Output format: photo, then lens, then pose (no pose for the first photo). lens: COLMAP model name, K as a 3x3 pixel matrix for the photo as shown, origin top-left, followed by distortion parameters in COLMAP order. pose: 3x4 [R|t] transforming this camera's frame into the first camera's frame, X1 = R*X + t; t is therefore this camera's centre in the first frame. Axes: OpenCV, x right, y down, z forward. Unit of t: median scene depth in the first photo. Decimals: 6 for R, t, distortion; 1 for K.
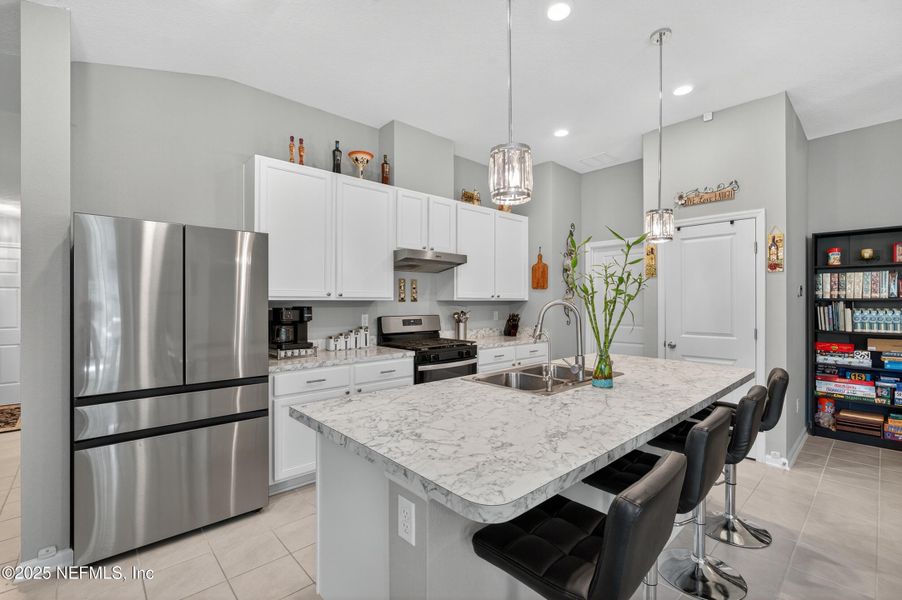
lens RADIAL K [[404.5, 0, 442.9], [0, 404.5, 300.3], [0, 0, 1]] dist [-0.006016, -0.000195]
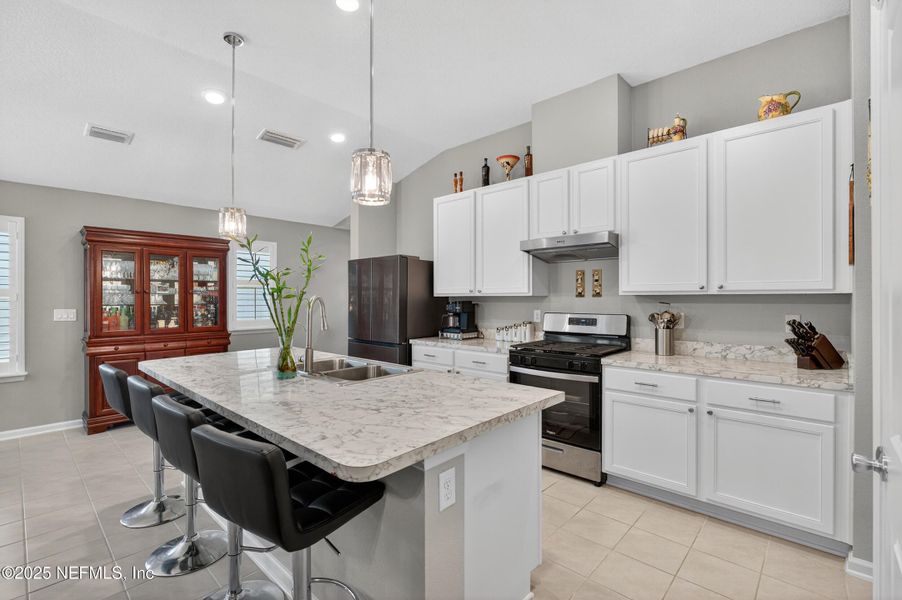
lens RADIAL K [[404.5, 0, 442.7], [0, 404.5, 299.1], [0, 0, 1]] dist [-0.006016, -0.000195]
pose [[0.092341, 0.004623, -0.995717, 0.872730], [0.008349, 0.999950, 0.005417, 0.001246], [0.995692, -0.008814, 0.092297, 0.760049]]
